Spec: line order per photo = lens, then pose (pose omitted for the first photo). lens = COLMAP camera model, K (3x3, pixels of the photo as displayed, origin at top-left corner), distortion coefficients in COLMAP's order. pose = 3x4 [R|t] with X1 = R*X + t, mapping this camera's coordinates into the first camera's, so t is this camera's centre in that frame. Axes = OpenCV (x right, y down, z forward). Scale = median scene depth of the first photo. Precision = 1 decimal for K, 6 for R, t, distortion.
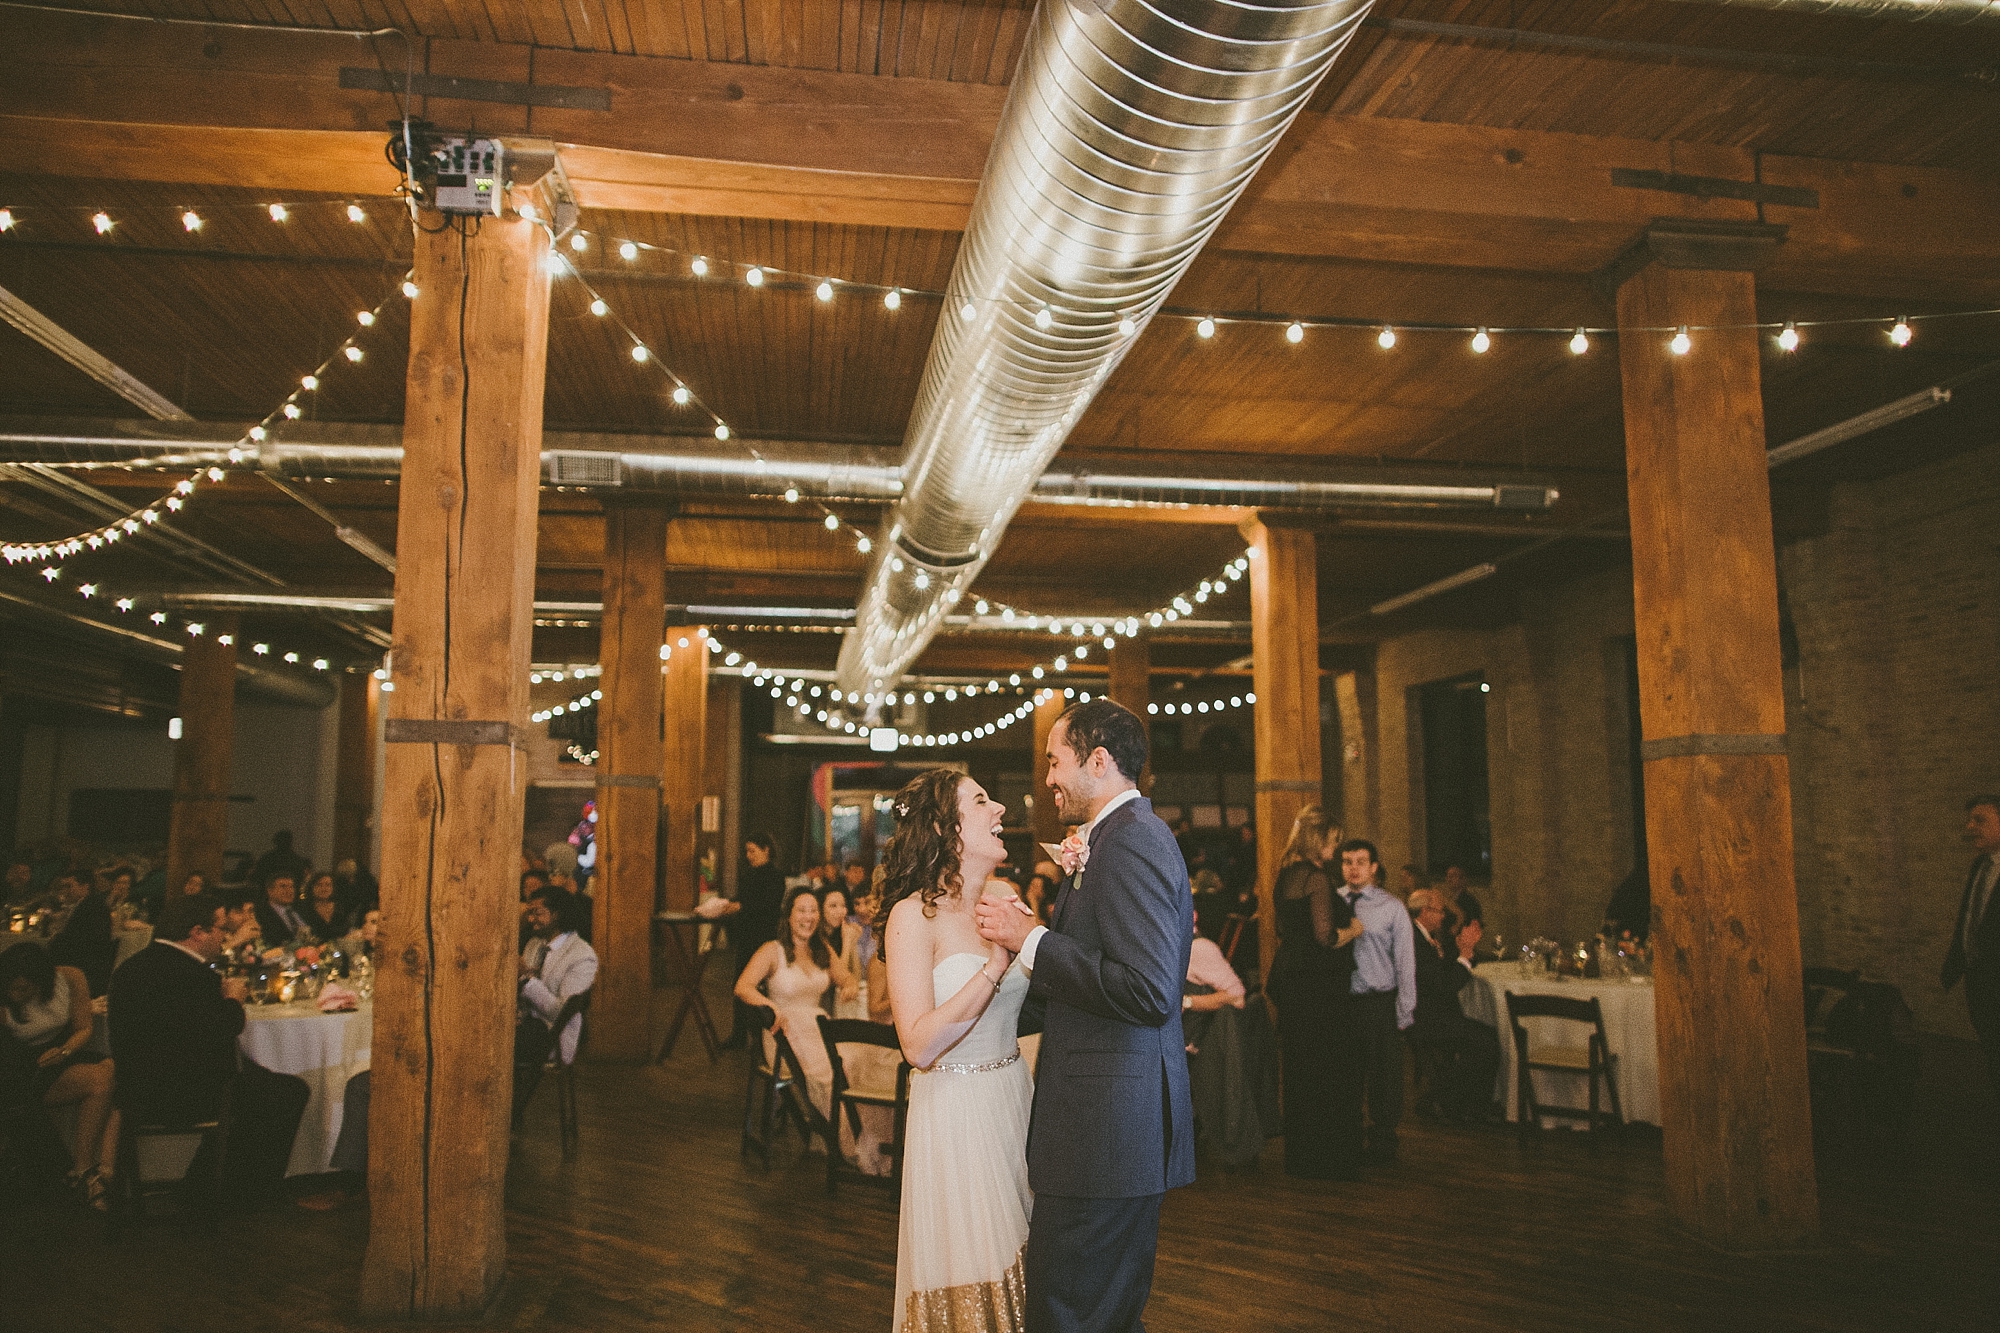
lens RADIAL K [[1384.3, 0, 1003.1], [0, 1384.3, 667.0], [0, 0, 1]] dist [-0.032806, 0.000103]
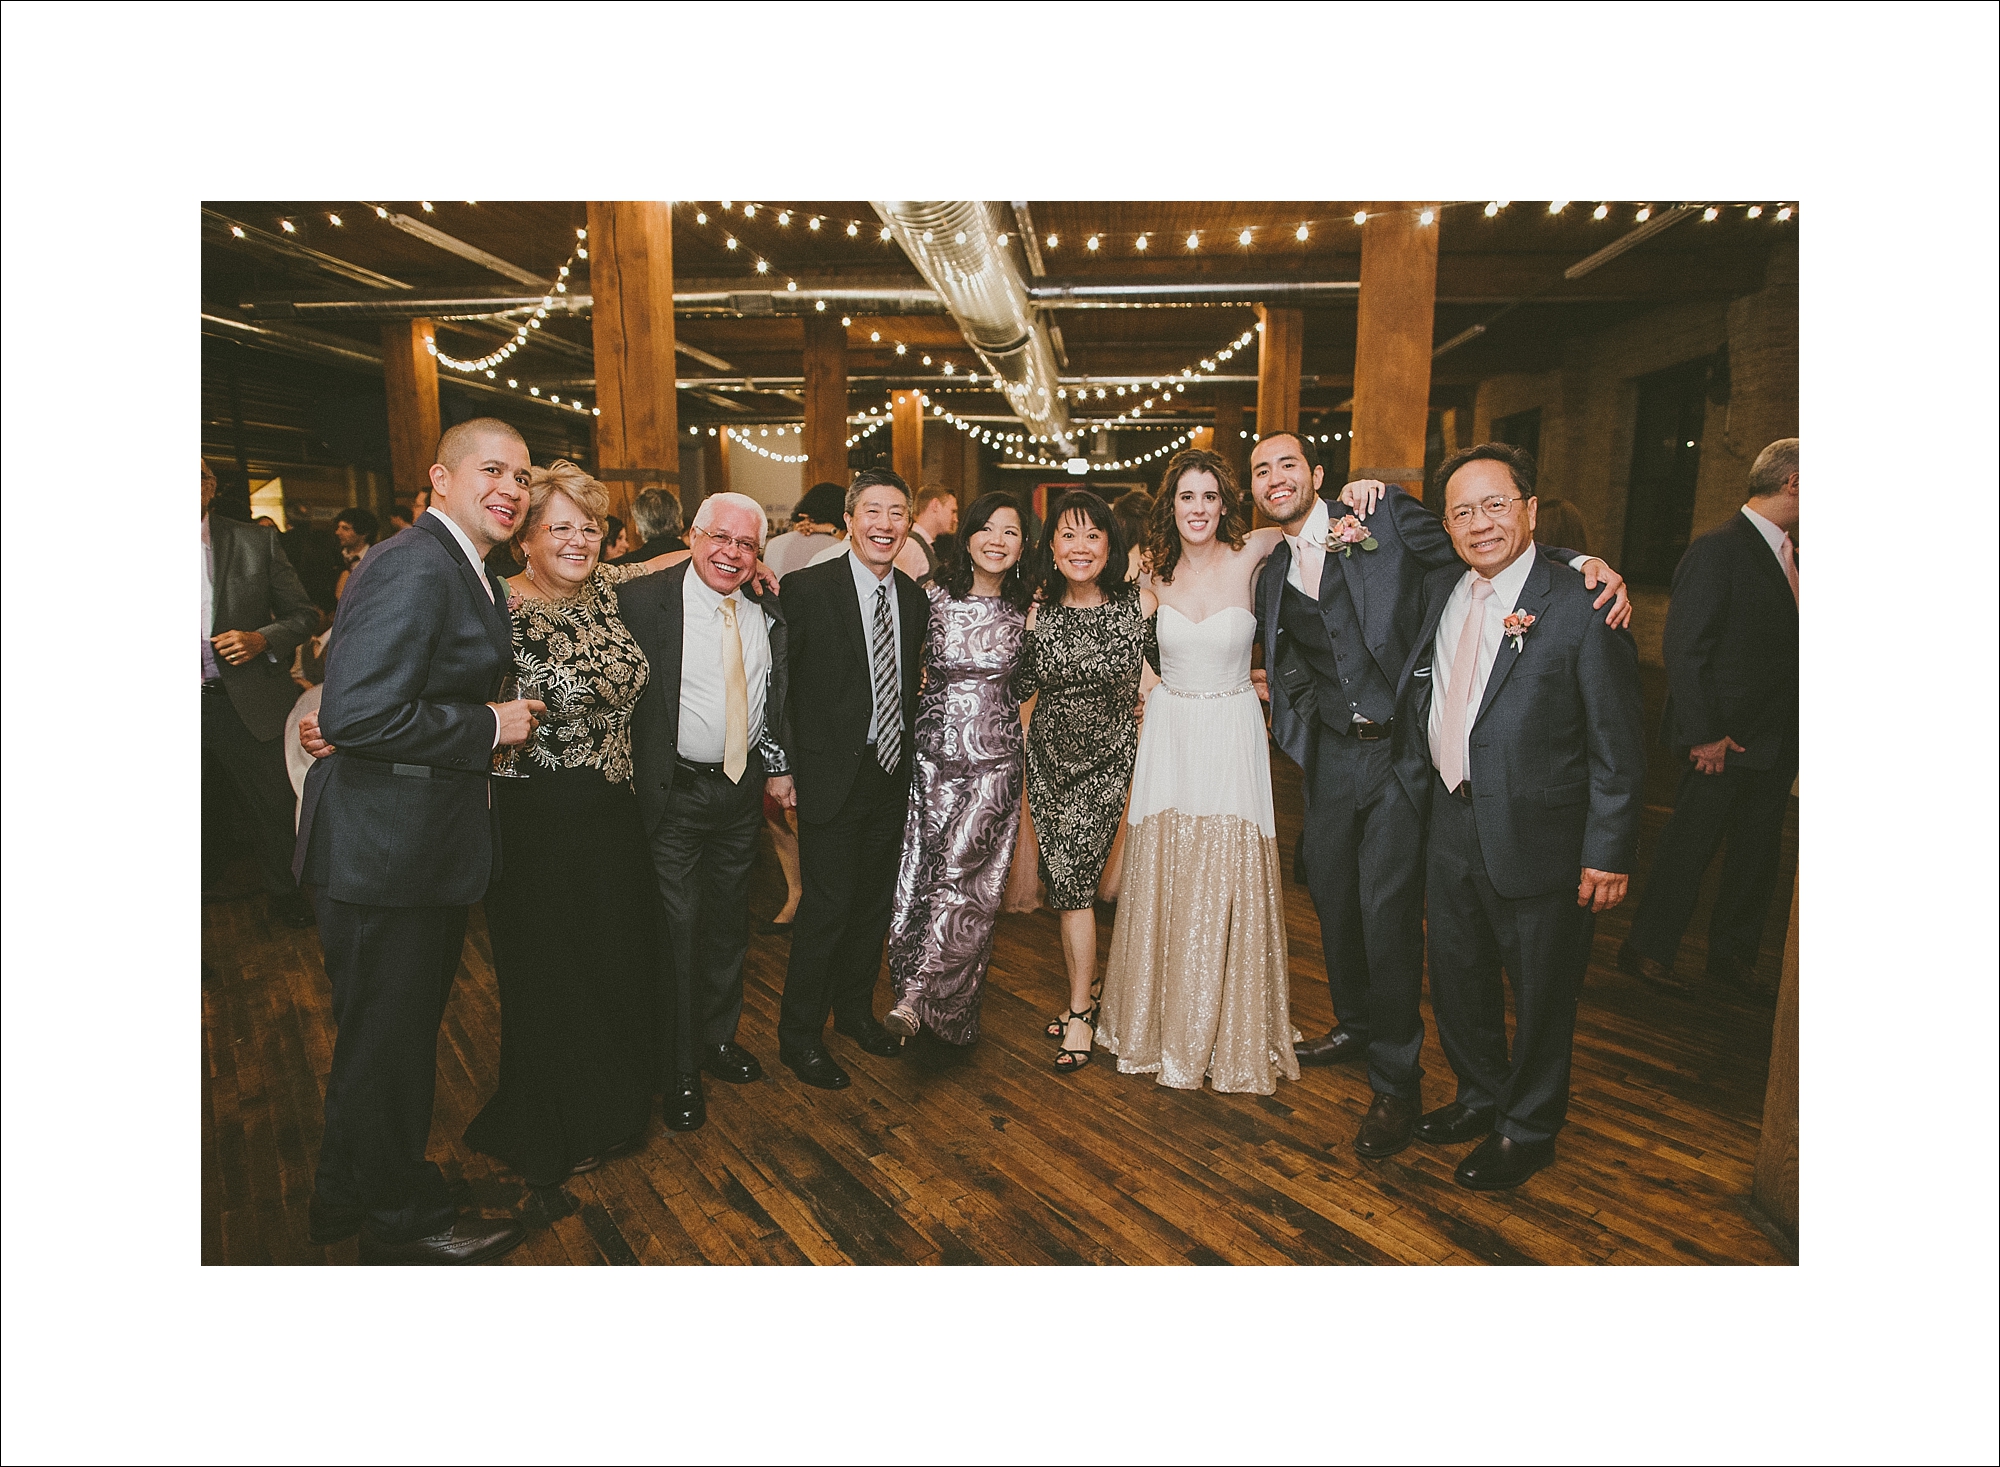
lens RADIAL K [[1086.3, 0, 999.2], [0, 1086.3, 736.9], [0, 0, 1]] dist [-0.023858, 0.004037]
pose [[0.969499, 0.049952, -0.239953, 0.196596], [0.023315, 0.955777, 0.293166, -0.014113], [0.243985, -0.289818, 0.925460, -0.157389]]
